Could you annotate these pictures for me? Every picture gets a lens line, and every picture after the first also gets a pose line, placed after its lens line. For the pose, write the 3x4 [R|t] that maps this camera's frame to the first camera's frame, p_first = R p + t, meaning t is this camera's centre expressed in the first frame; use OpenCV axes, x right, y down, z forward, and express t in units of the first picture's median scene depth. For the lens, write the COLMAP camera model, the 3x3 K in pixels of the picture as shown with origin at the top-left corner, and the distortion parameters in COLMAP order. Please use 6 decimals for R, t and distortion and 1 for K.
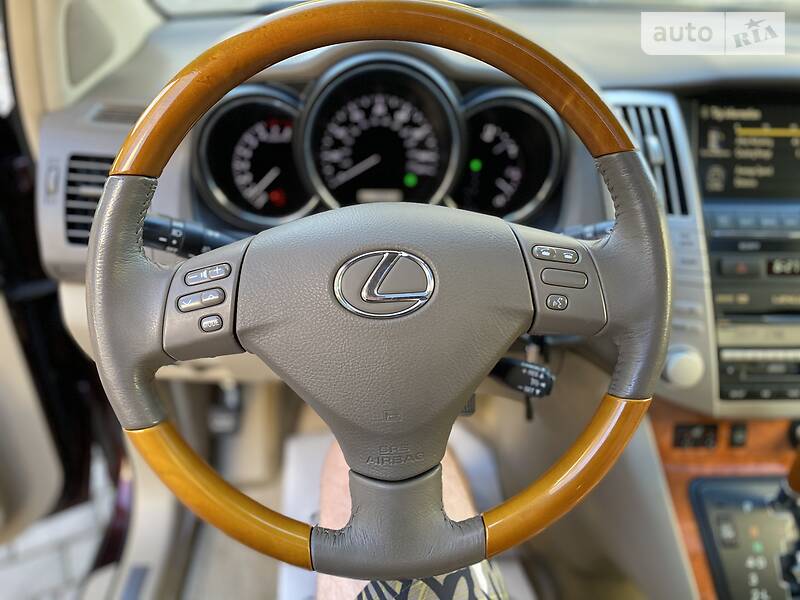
lens RADIAL K [[598.7, 0, 400.0], [0, 598.7, 300.0], [0, 0, 1]] dist [-0.002274, -0.088201]
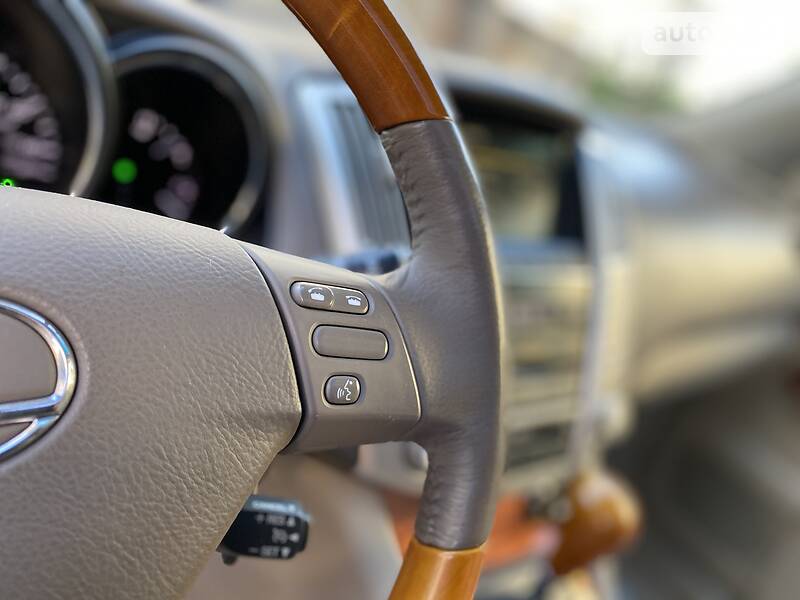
lens RADIAL K [[619.7, 0, 391.4], [0, 619.7, 297.8], [0, 0, 1]] dist [0.000142, -0.004936]
pose [[0.842633, -0.009646, 0.538403, 0.011615], [0.060703, 0.995168, -0.077175, -0.031481], [-0.535057, 0.097713, 0.839146, 0.516328]]
